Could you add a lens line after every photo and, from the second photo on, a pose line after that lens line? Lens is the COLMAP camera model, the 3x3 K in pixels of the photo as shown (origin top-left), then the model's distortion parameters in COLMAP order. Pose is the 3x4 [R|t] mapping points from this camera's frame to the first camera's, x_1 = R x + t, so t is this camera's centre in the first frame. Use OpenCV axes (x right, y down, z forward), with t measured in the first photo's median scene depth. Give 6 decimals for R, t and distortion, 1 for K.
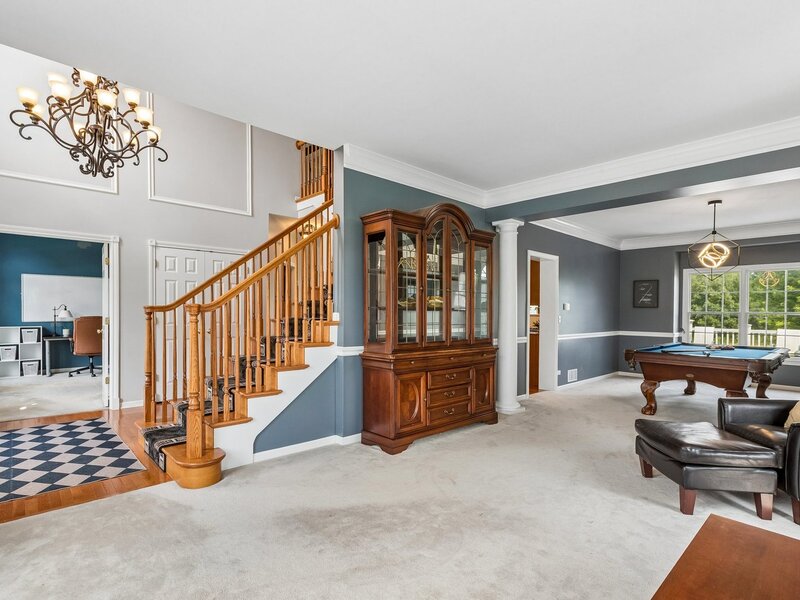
lens RADIAL K [[411.5, 0, 399.5], [0, 411.5, 316.4], [0, 0, 1]] dist [0.003171, -0.001525]
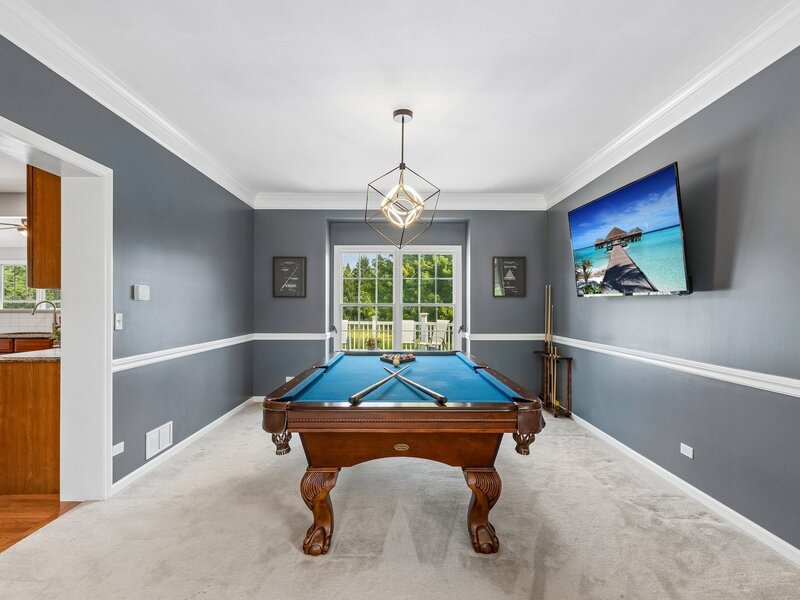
lens RADIAL K [[411.5, 0, 405.4], [0, 411.5, 307.0], [0, 0, 1]] dist [0.003171, -0.001525]
pose [[0.669136, -0.010623, 0.743064, 0.228123], [0.013426, 0.999907, 0.002206, -0.004448], [-0.743019, 0.008500, 0.669217, 0.417734]]
